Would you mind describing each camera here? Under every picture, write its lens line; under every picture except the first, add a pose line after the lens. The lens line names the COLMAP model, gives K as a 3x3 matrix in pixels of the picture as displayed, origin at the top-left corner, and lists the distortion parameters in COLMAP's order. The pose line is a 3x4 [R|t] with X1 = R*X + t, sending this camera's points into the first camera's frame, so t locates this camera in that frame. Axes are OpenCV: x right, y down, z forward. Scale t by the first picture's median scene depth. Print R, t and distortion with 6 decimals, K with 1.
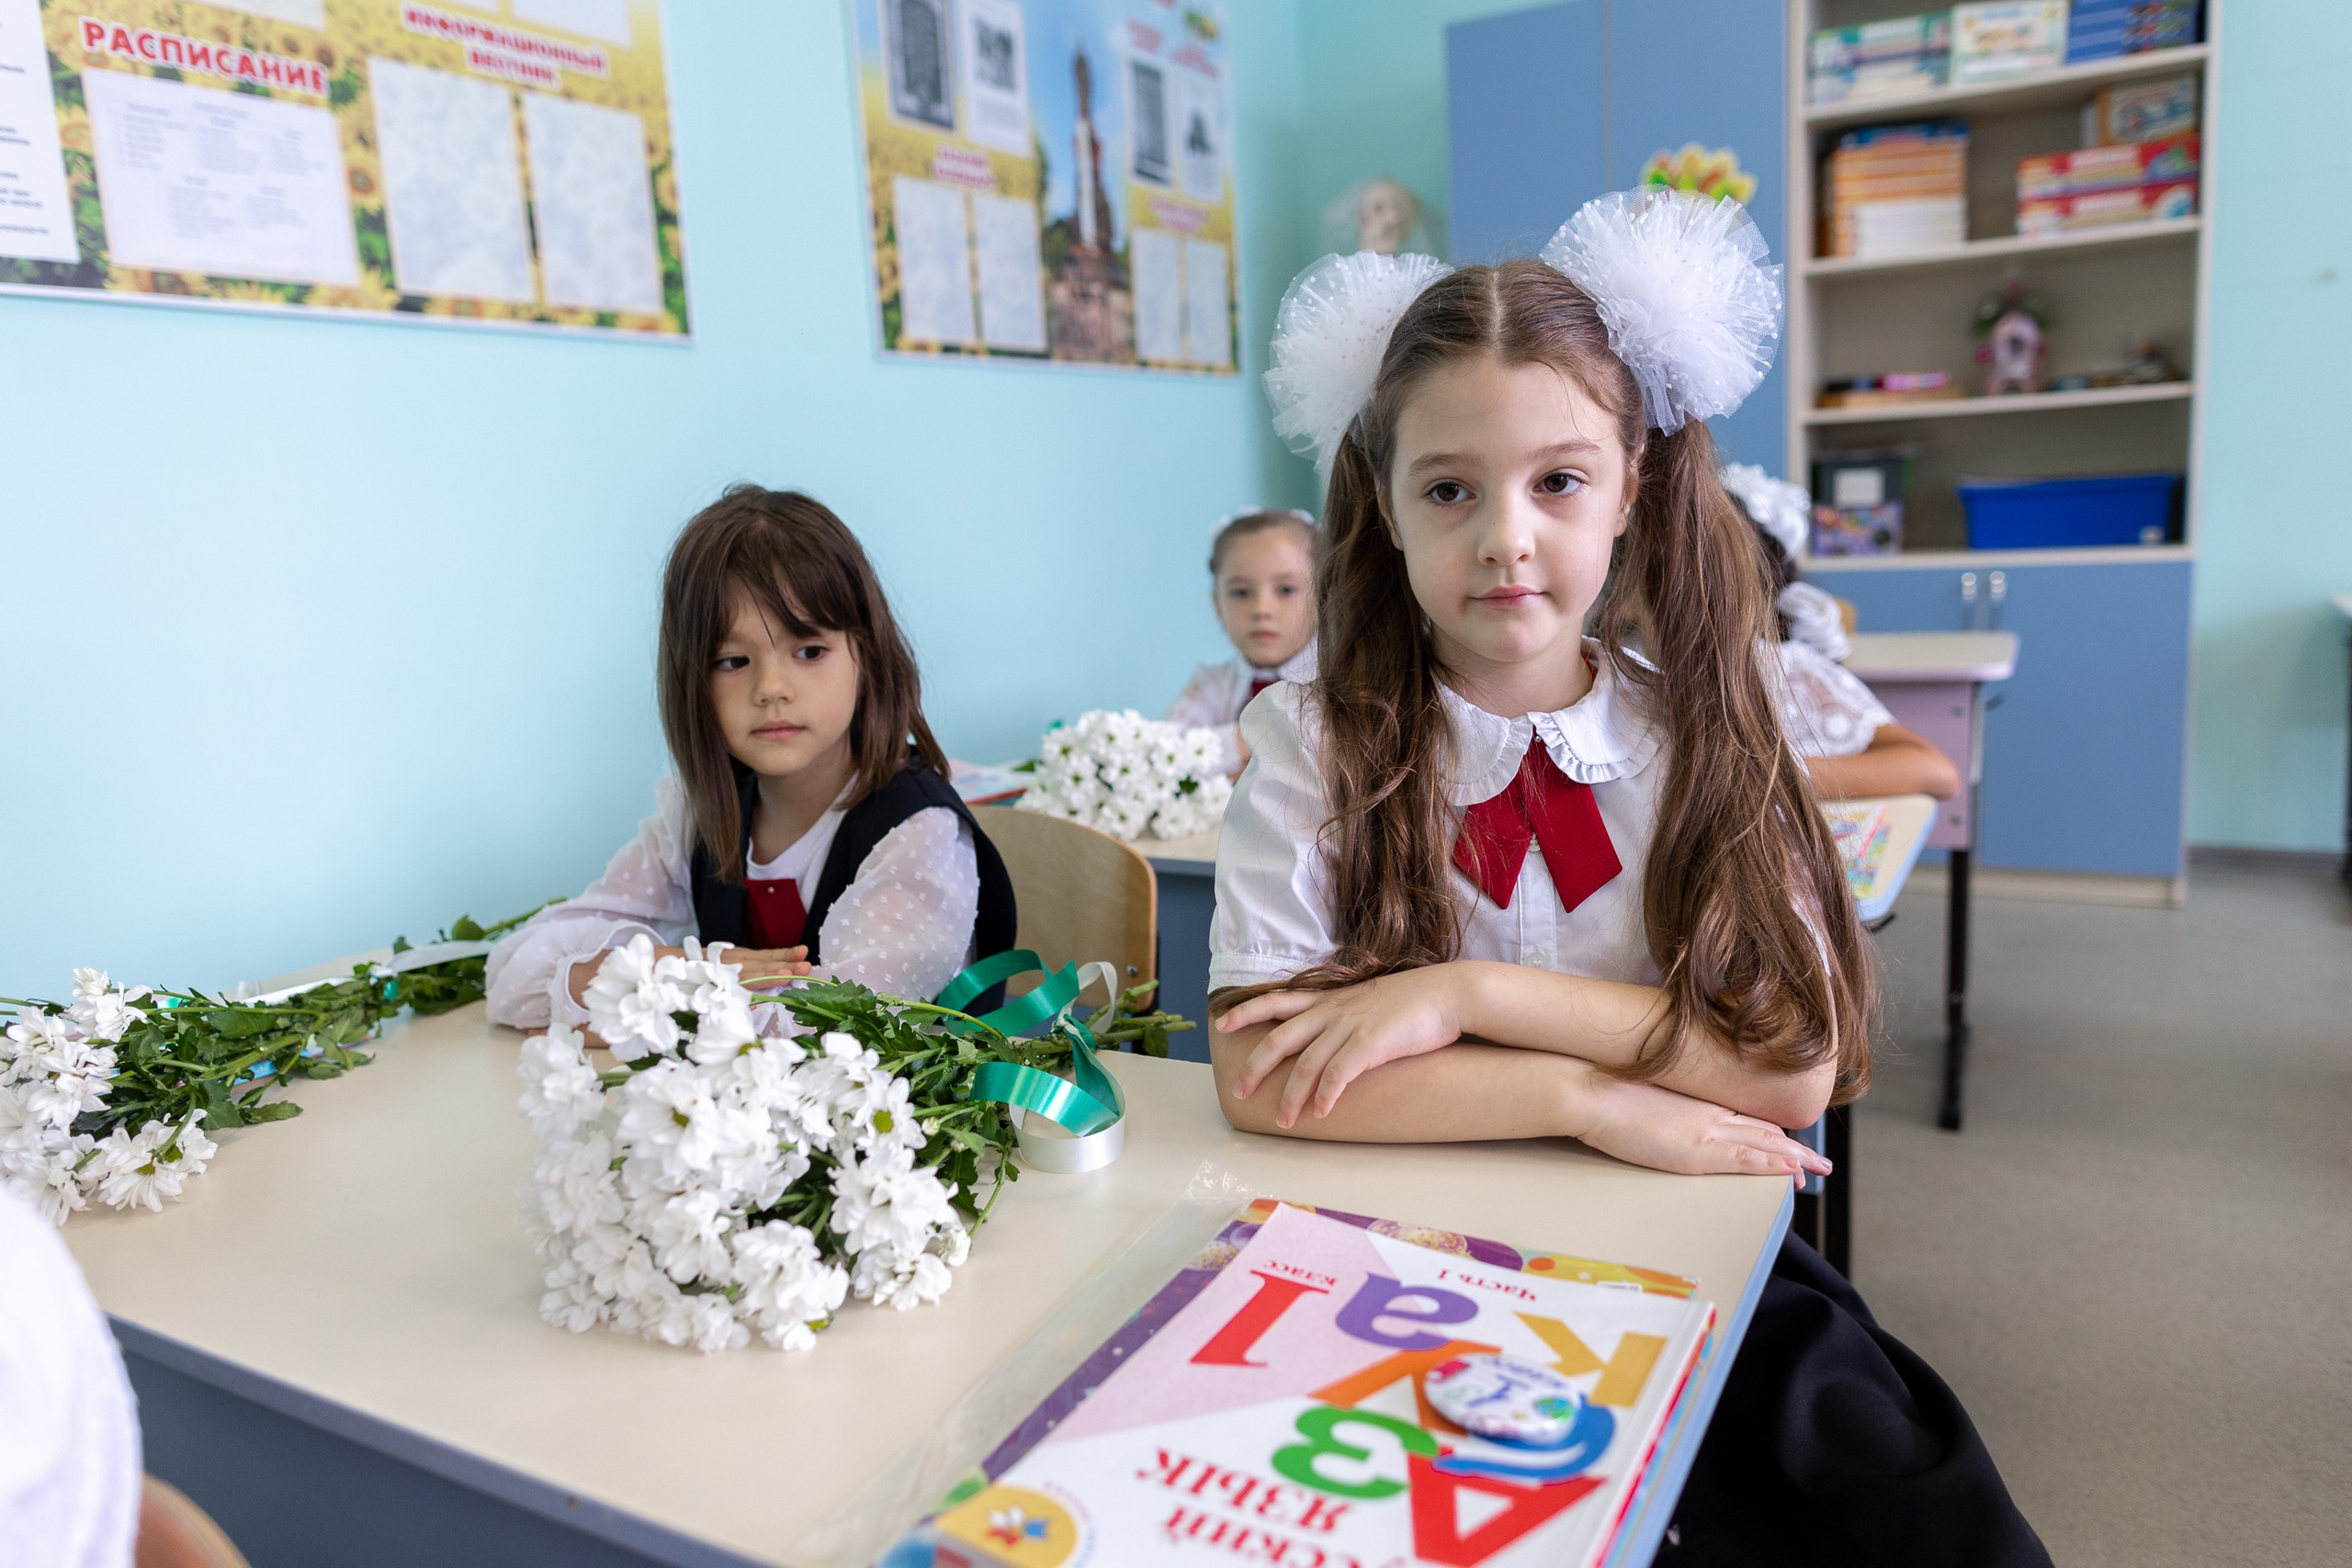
lens RADIAL K [[1634.6, 0, 1155.3], [0, 1634.6, 784.8], [0, 0, 1]] dist [0.013559, -0.021305]
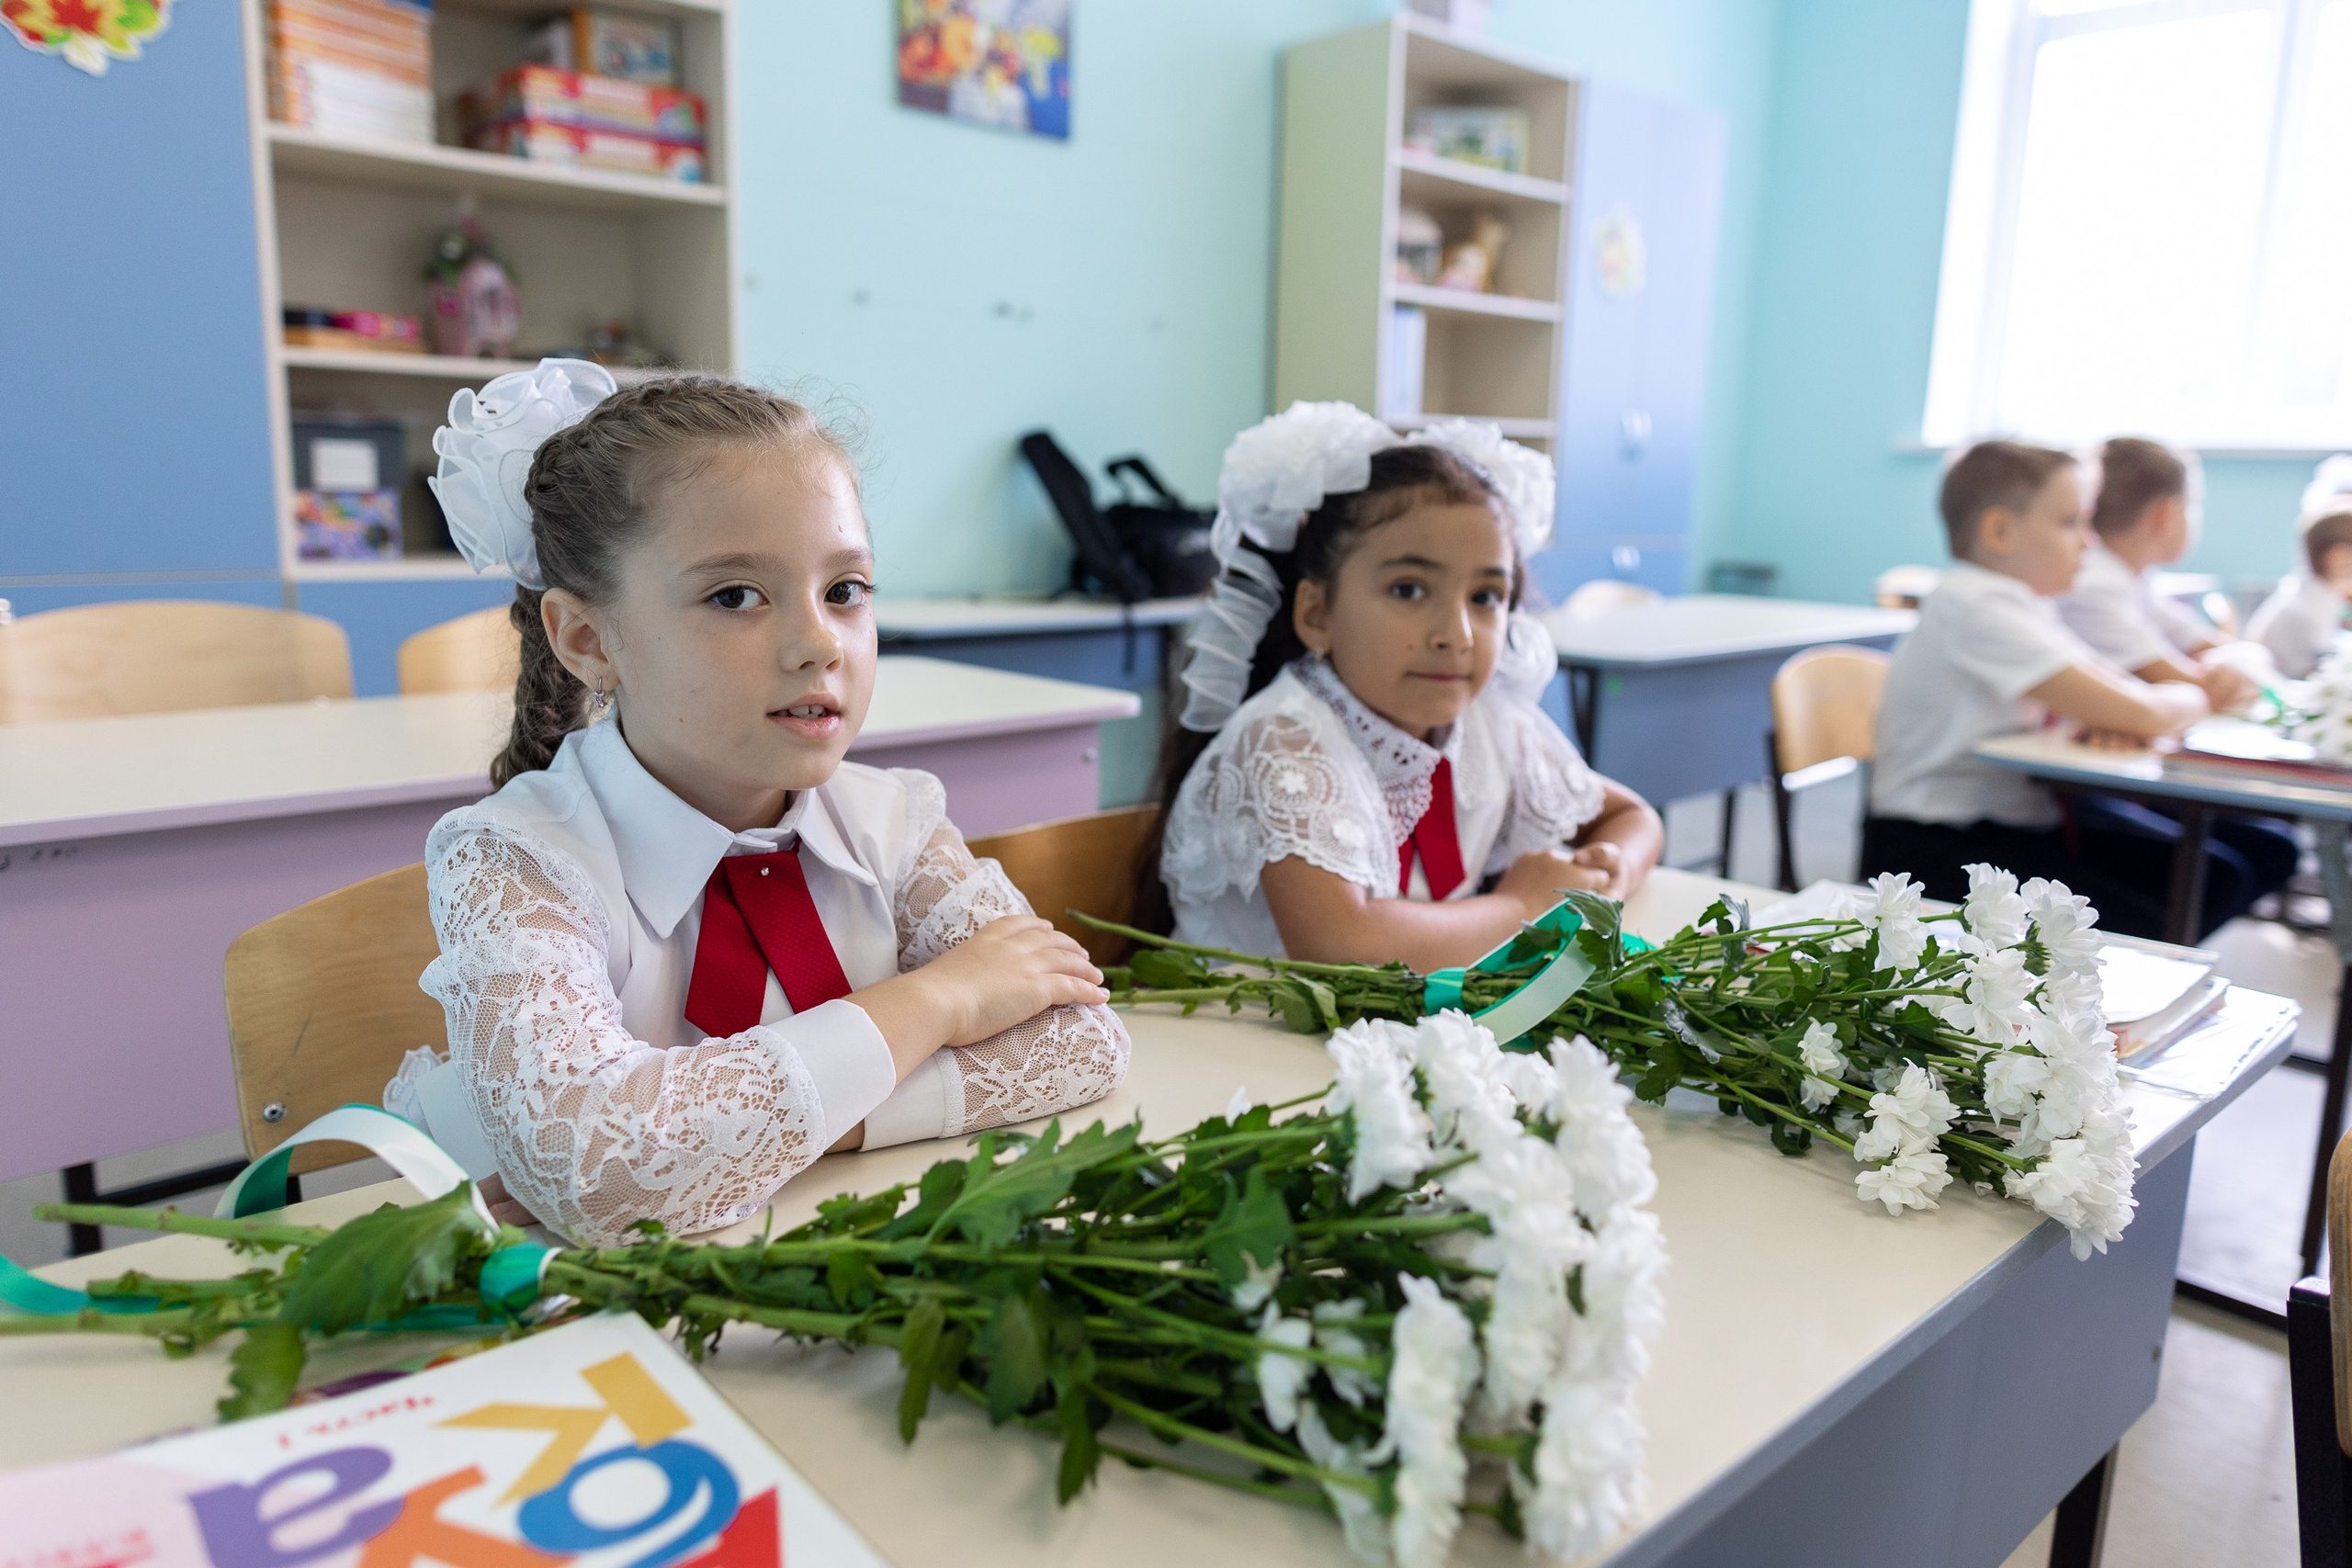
lens RADIAL K [[1613.0, 0, 1098.4], [0, 1613.0, 765.6], [0, 0, 1]] dist [0.022059, -0.000596]
pose [[0.302681, -0.104120, 0.947387, -0.171358], [0.122736, 0.989996, 0.069590, -0.067274], [-0.945156, 0.095215, 0.312433, 0.535643]]
